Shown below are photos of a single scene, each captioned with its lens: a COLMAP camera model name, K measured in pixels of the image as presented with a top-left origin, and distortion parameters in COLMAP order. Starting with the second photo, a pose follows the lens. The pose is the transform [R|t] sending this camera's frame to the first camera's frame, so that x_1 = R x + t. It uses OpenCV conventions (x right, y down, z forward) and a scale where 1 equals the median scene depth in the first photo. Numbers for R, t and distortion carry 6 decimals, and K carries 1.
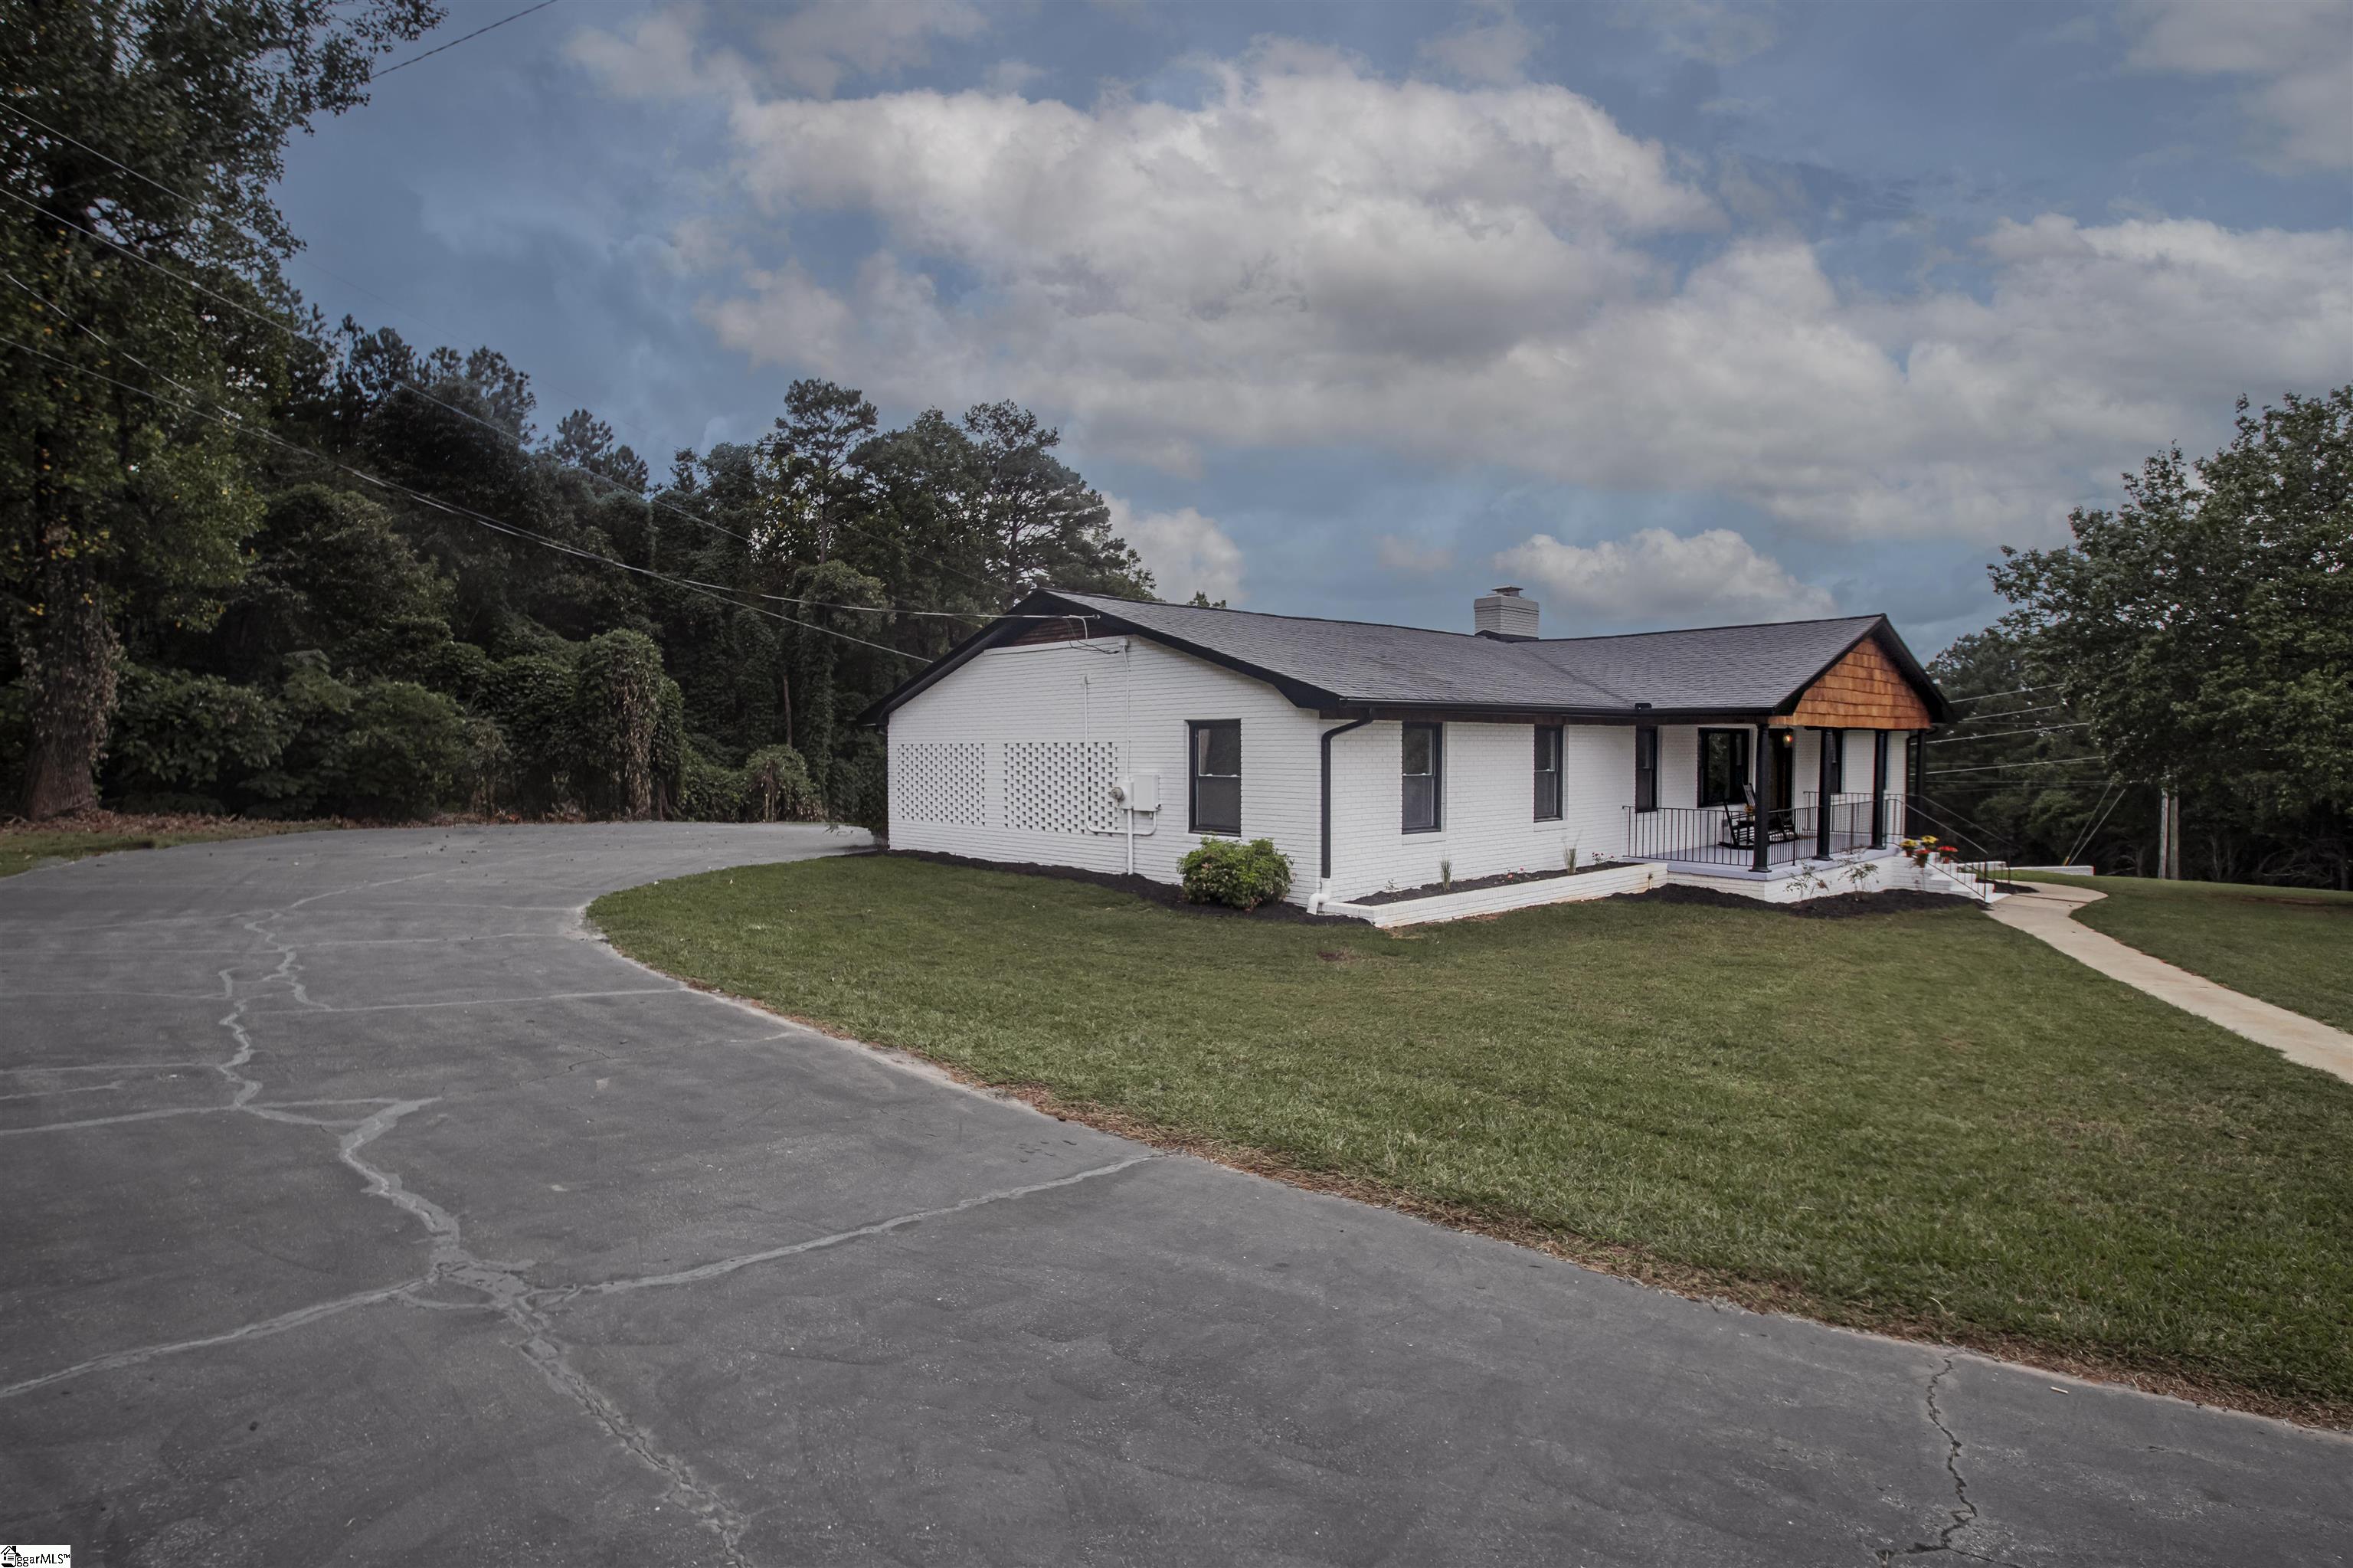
lens RADIAL K [[1129.8, 0, 1176.5], [0, 1129.8, 784.0], [0, 0, 1]] dist [-0.014570, -0.000657]
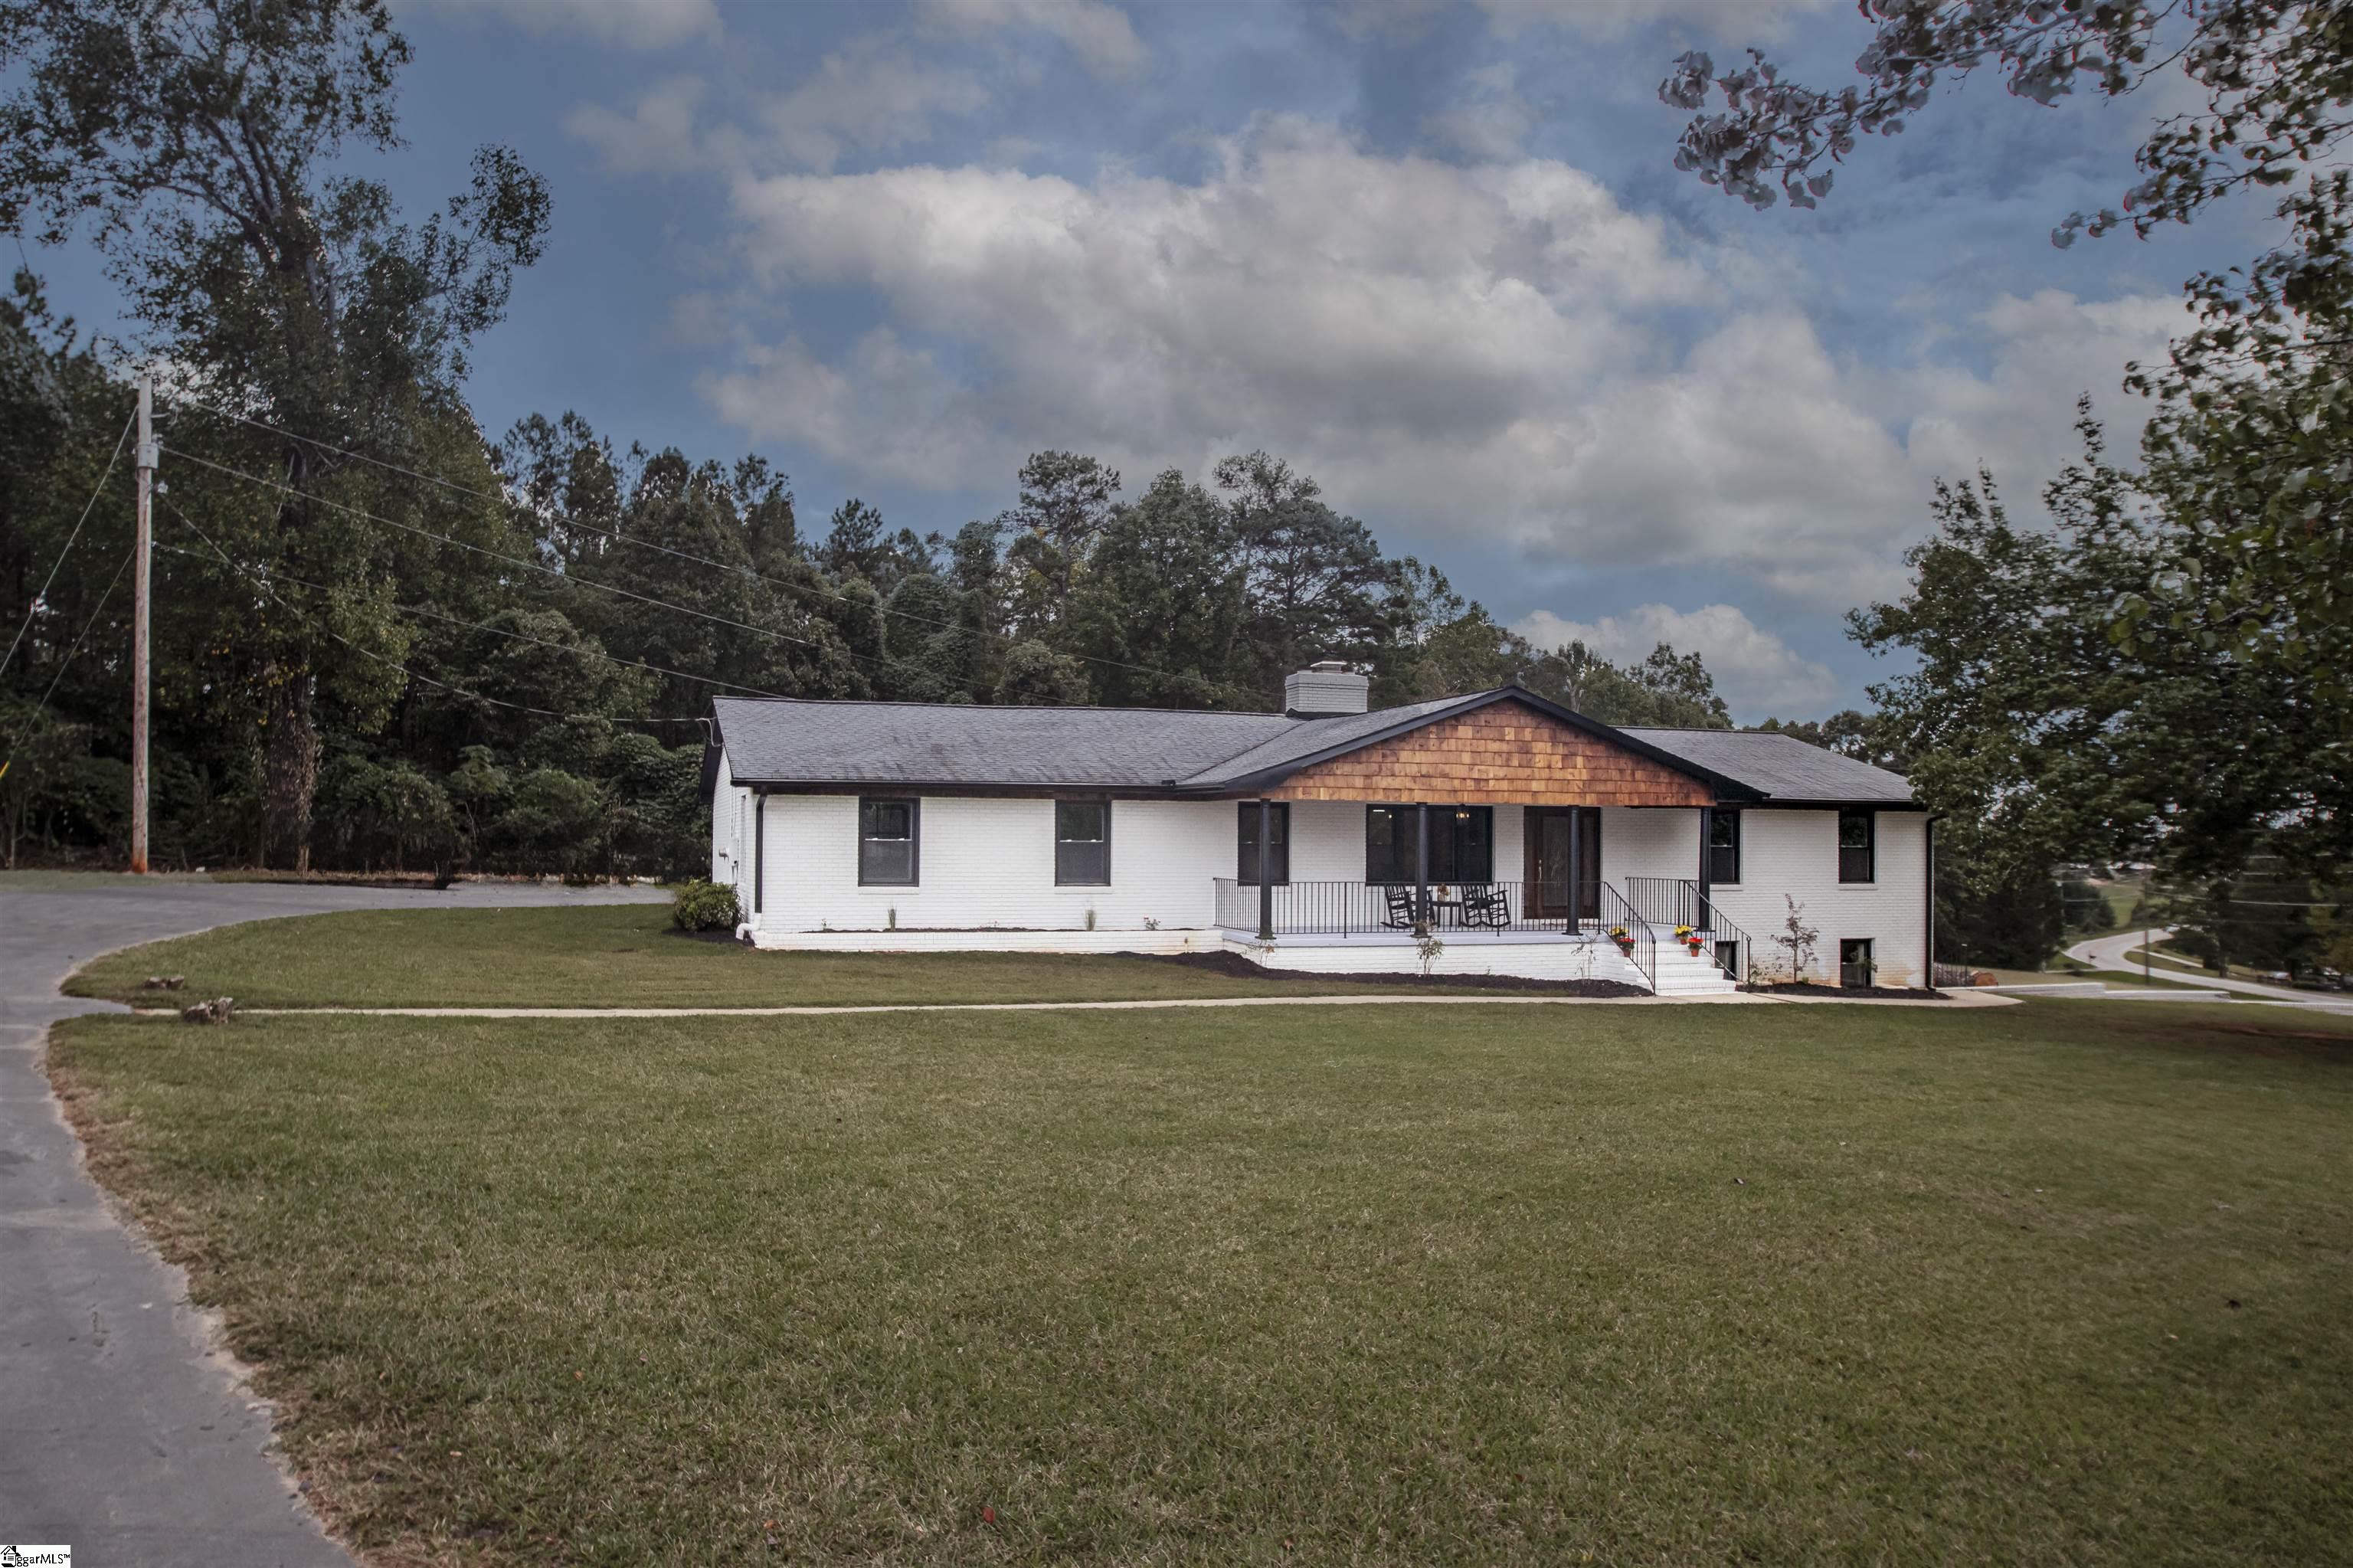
lens RADIAL K [[1448.9, 0, 1176.5], [0, 1448.9, 784.0], [0, 0, 1]] dist [0.001899, 0.000809]
pose [[0.921908, -0.004903, -0.387378, 0.511121], [-0.023592, 0.997354, -0.068770, 0.014712], [0.386690, 0.072539, 0.919352, -0.158884]]
